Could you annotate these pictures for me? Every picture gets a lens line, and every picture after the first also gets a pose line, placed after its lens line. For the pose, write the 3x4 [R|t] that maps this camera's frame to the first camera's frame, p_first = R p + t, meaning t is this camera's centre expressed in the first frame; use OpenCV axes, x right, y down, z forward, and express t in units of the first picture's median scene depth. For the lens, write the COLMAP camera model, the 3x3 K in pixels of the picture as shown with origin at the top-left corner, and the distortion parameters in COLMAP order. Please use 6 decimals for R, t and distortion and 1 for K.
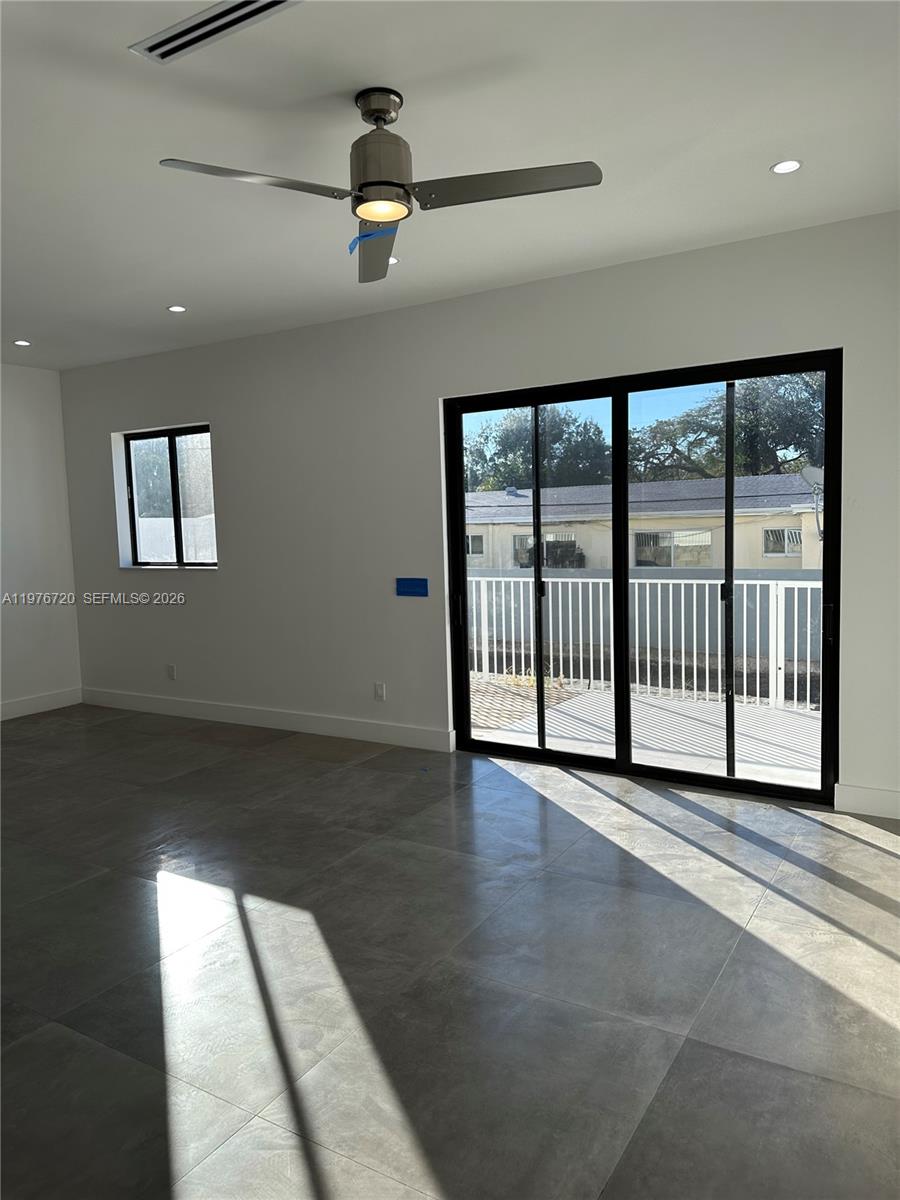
lens RADIAL K [[840.1, 0, 450.7], [0, 840.1, 598.8], [0, 0, 1]] dist [0.028852, -0.029845]
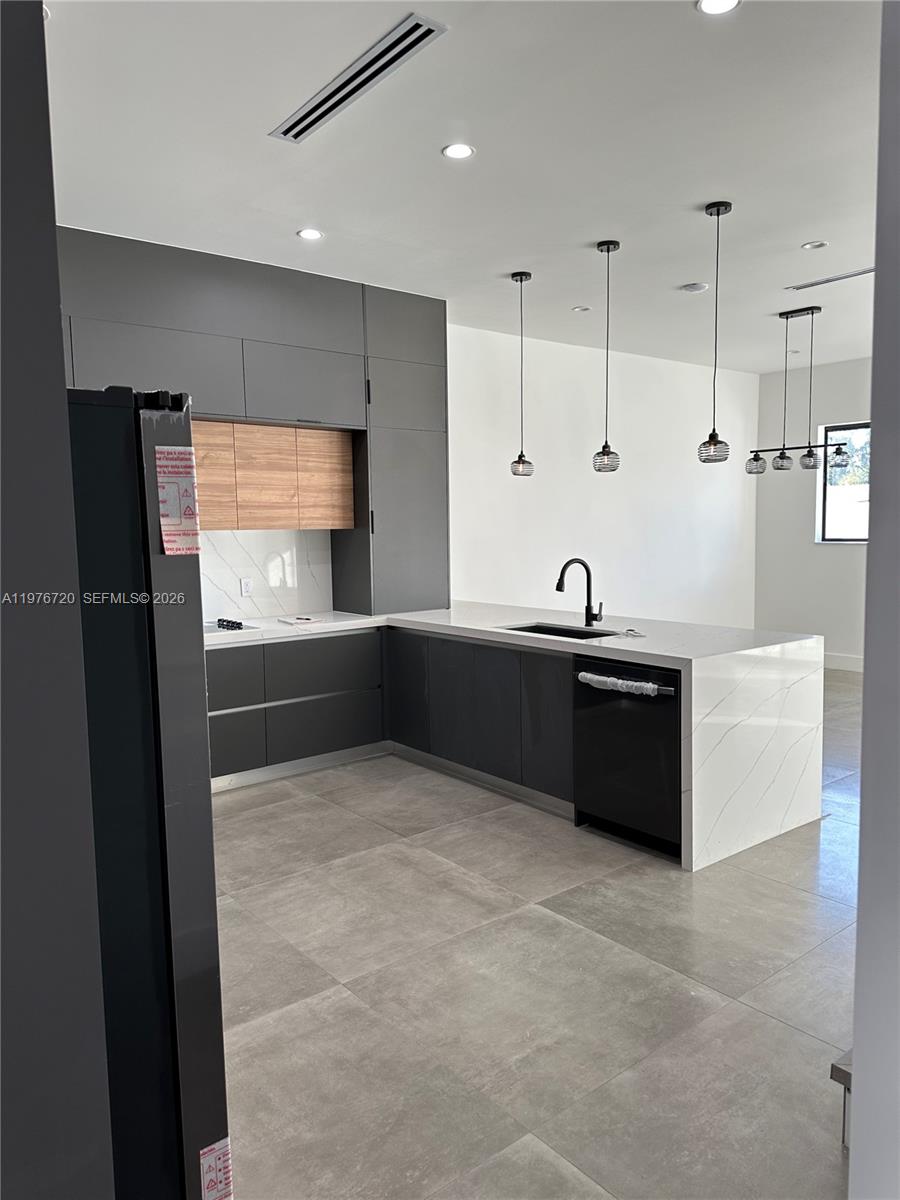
lens RADIAL K [[840.1, 0, 452.1], [0, 840.1, 605.1], [0, 0, 1]] dist [0.028852, -0.029845]
pose [[0.940087, 0.039120, -0.338683, -0.627709], [-0.034712, 0.999216, 0.019063, 0.057805], [0.339163, -0.006164, 0.940708, -0.332762]]
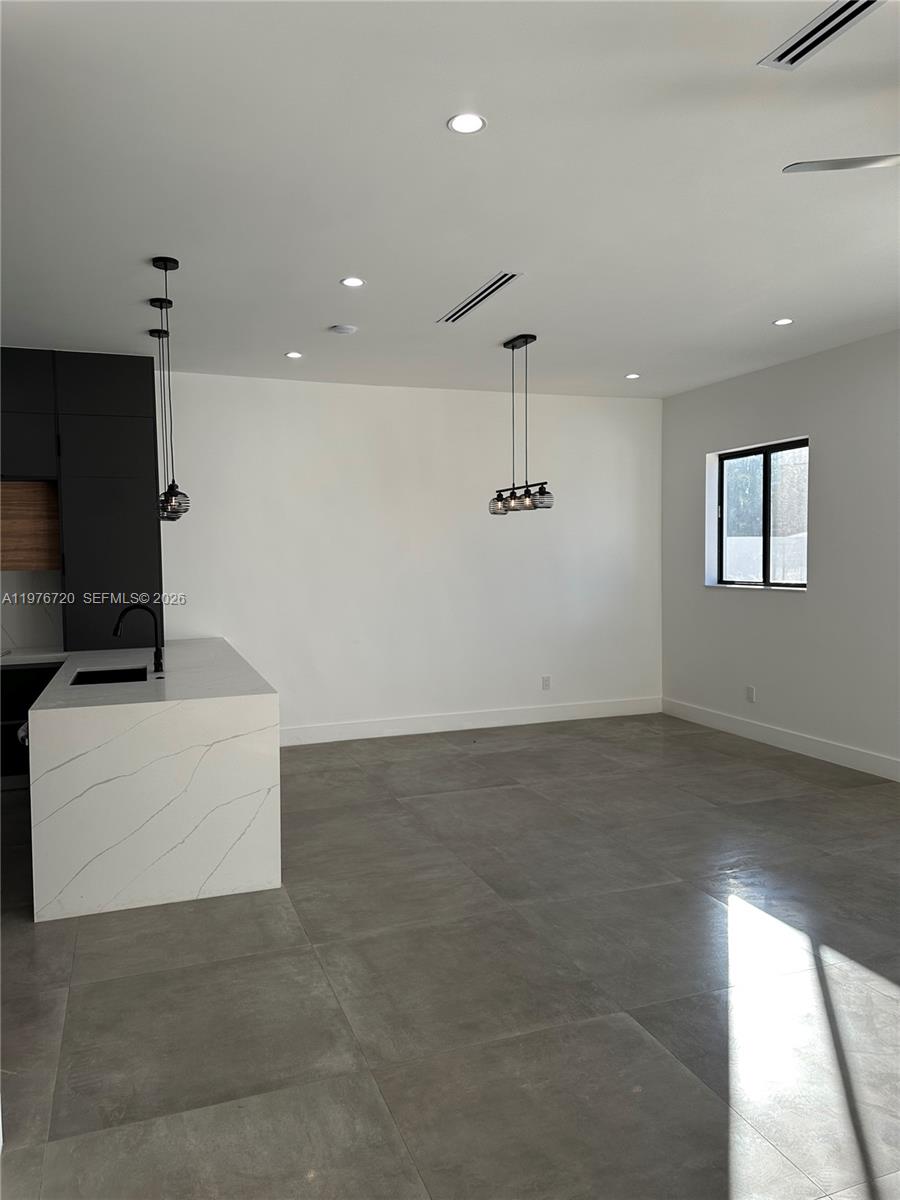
lens RADIAL K [[840.1, 0, 453.9], [0, 840.1, 602.6], [0, 0, 1]] dist [0.028852, -0.029845]
pose [[0.792525, 0.049259, -0.607847, -0.017642], [-0.060201, 0.998183, 0.002400, -0.000604], [0.606861, 0.034691, 0.794051, 0.010121]]
